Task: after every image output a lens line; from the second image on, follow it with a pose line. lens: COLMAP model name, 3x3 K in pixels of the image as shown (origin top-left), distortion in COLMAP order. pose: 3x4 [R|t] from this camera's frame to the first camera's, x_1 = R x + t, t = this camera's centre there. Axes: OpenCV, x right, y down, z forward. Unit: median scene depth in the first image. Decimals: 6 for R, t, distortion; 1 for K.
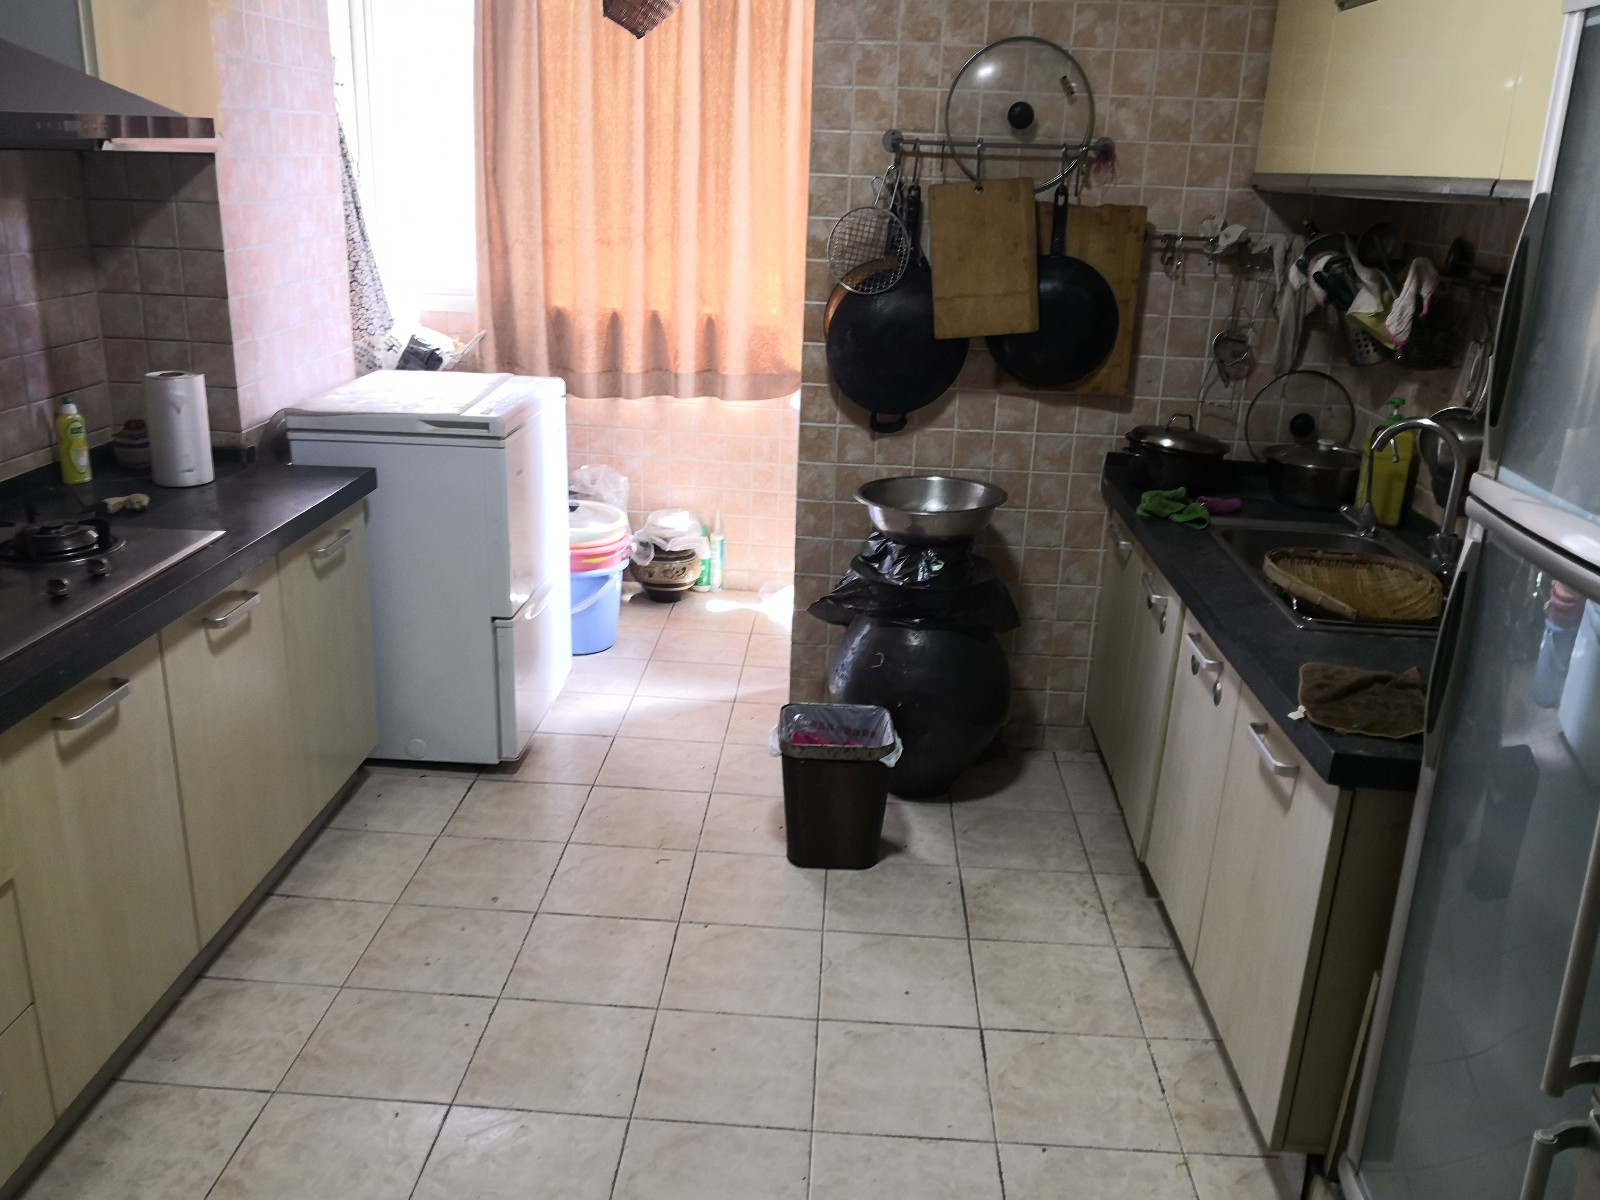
lens RADIAL K [[1280.5, 0, 797.8], [0, 1280.5, 607.2], [0, 0, 1]] dist [-0.001064, -0.003227]
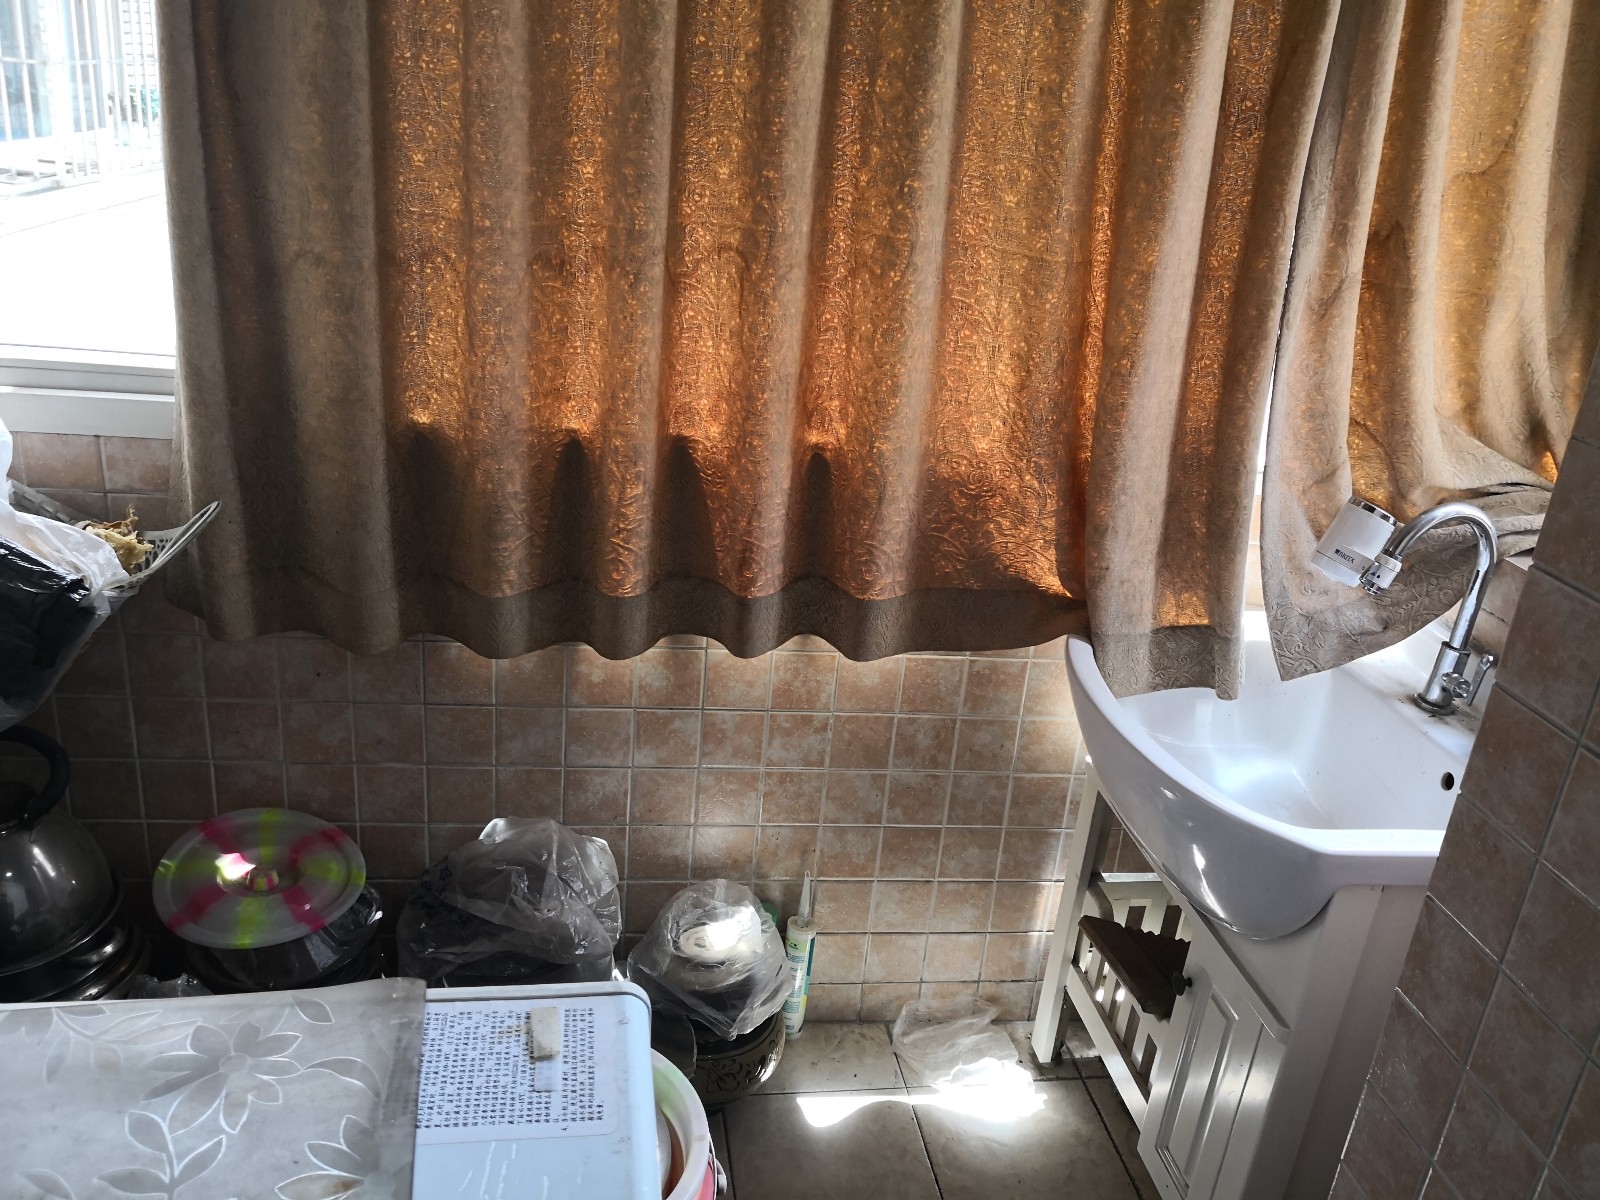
lens RADIAL K [[1280.5, 0, 806.2], [0, 1280.5, 589.9], [0, 0, 1]] dist [-0.001064, -0.003227]
pose [[0.970280, -0.040171, 0.238629, -0.170836], [0.020437, 0.996205, 0.084604, -0.218908], [-0.241122, -0.077213, 0.967418, 0.612387]]
